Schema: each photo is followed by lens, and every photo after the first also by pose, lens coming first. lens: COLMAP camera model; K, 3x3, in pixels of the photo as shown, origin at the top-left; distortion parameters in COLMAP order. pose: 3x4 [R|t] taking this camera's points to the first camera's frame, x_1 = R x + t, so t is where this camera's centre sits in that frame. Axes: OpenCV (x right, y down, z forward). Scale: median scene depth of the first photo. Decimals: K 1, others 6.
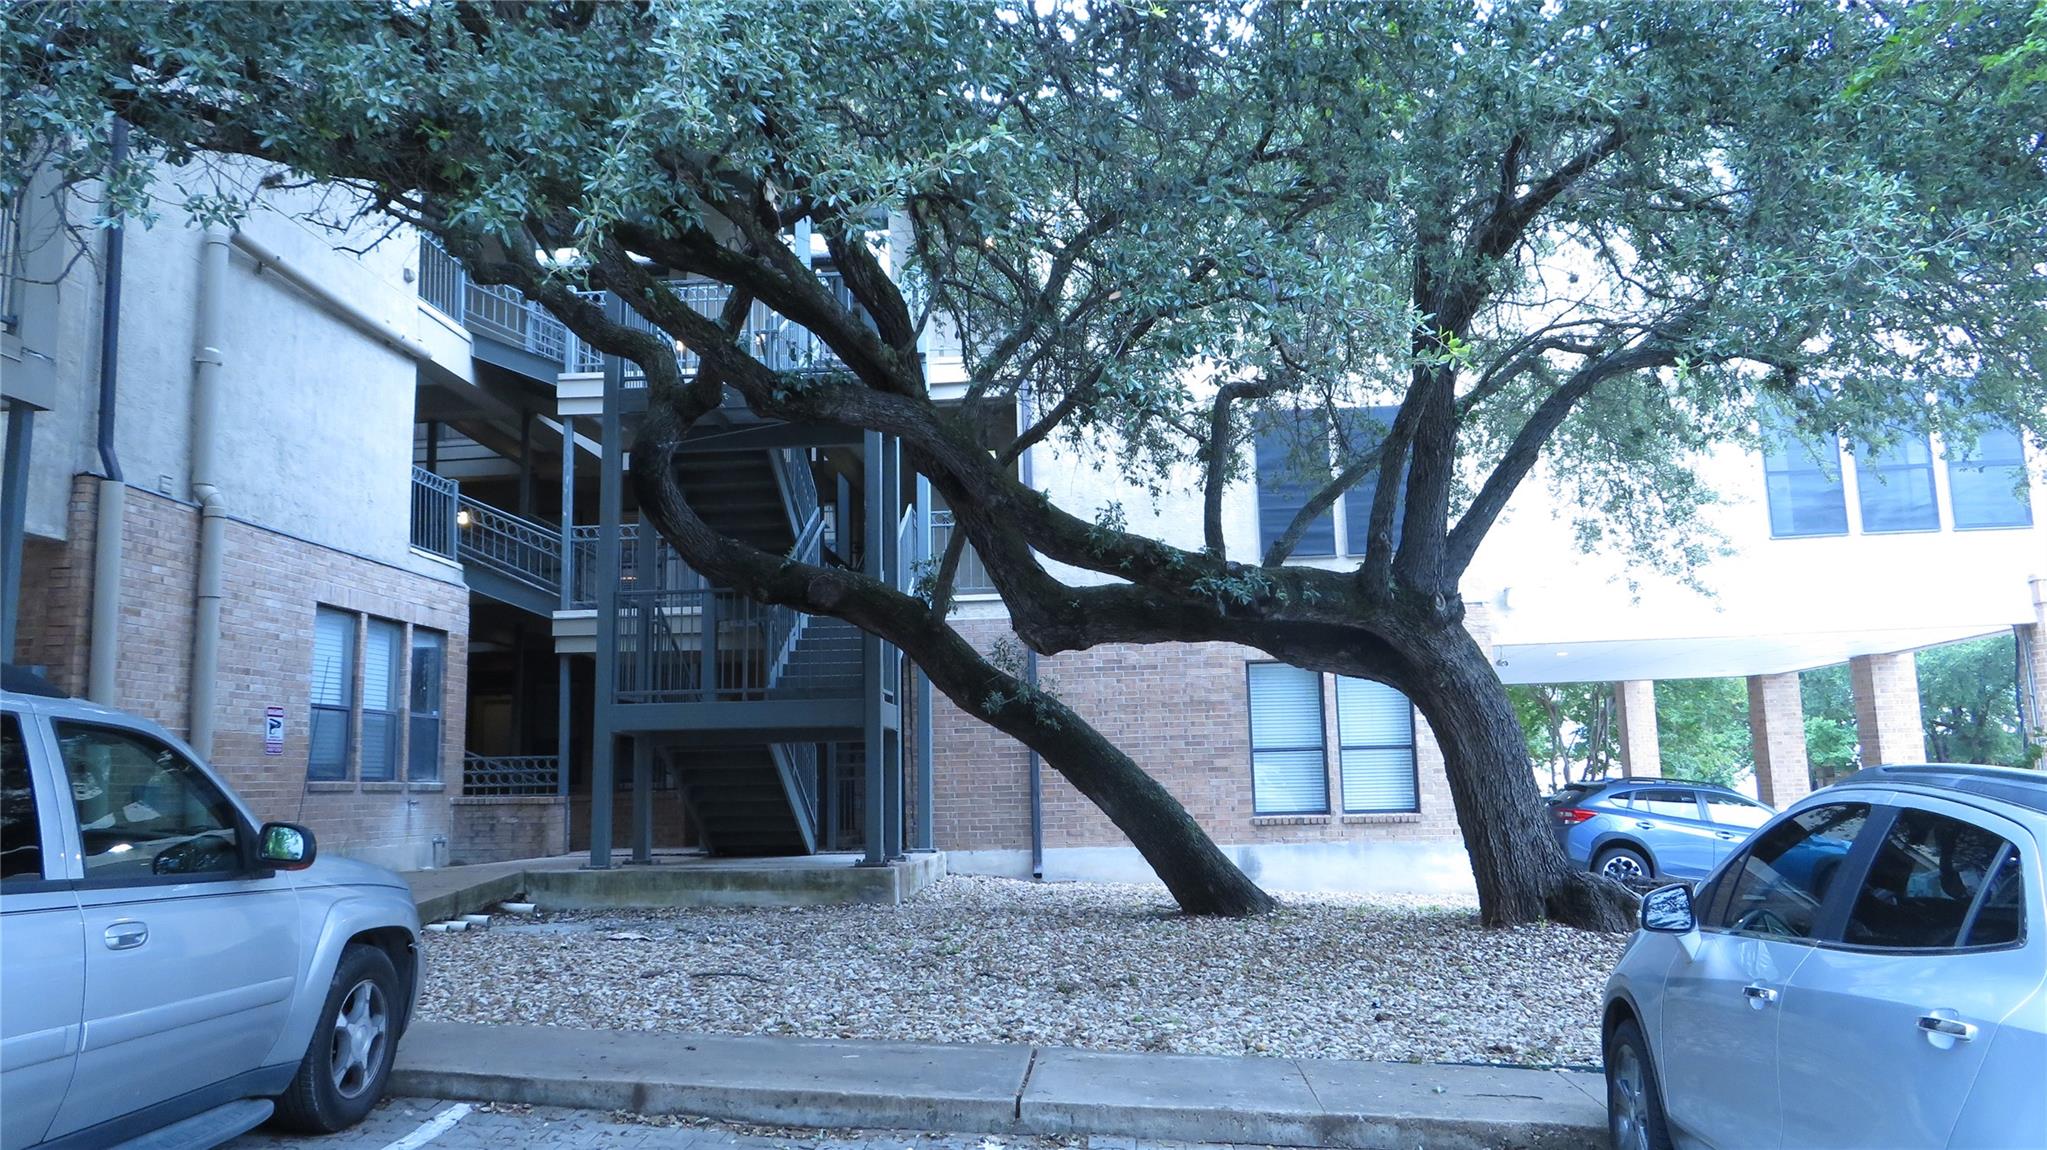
lens RADIAL K [[1447.7, 0, 1023.5], [0, 1447.7, 575.0], [0, 0, 1]] dist [-0.006919, 0.003241]
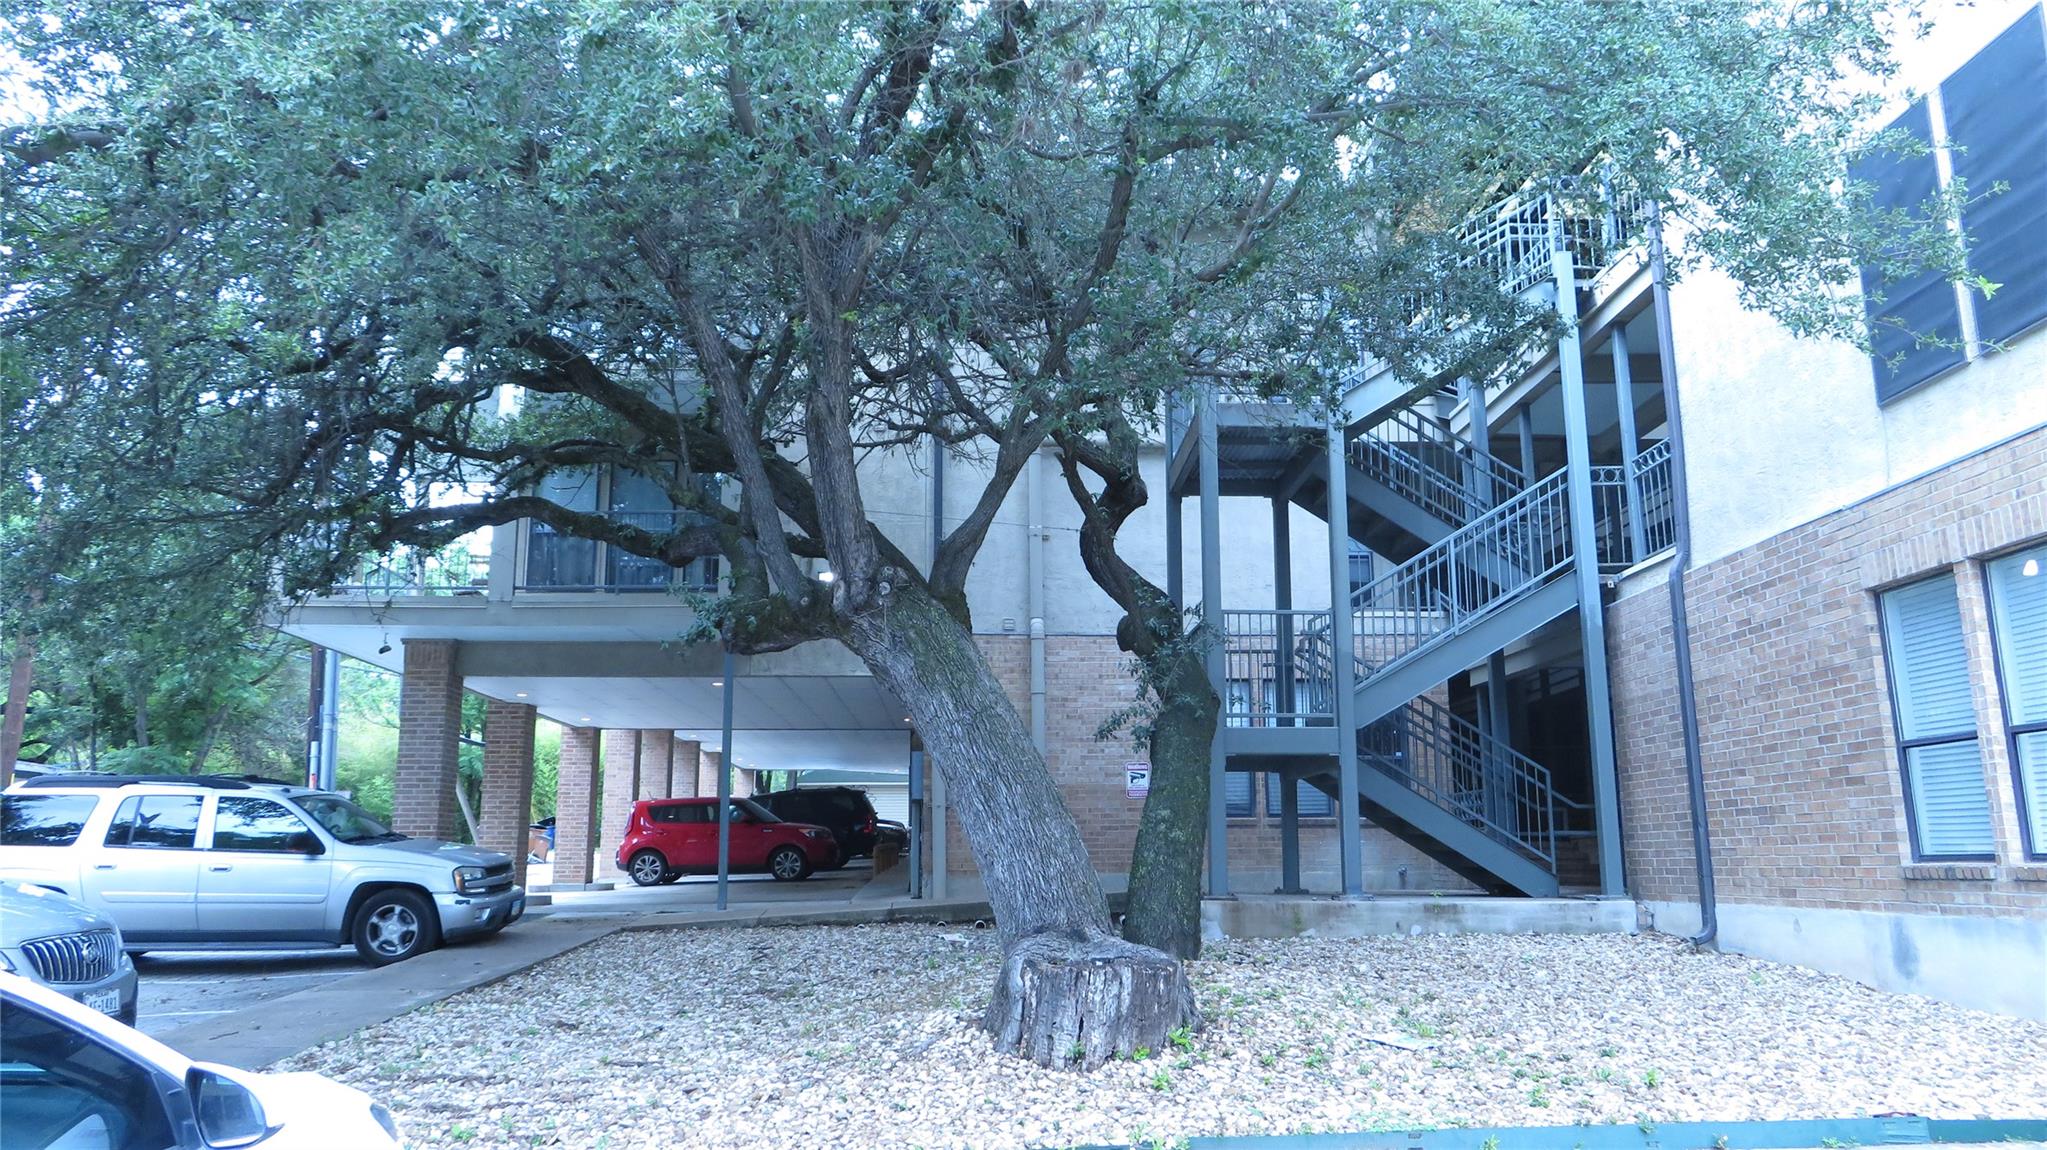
lens RADIAL K [[1447.7, 0, 1023.5], [0, 1447.7, 575.0], [0, 0, 1]] dist [-0.006919, 0.003241]
pose [[0.121983, -0.174639, -0.977047, 0.679511], [0.144335, 0.977056, -0.156620, 0.095726], [0.981981, -0.121918, 0.144390, 0.593894]]
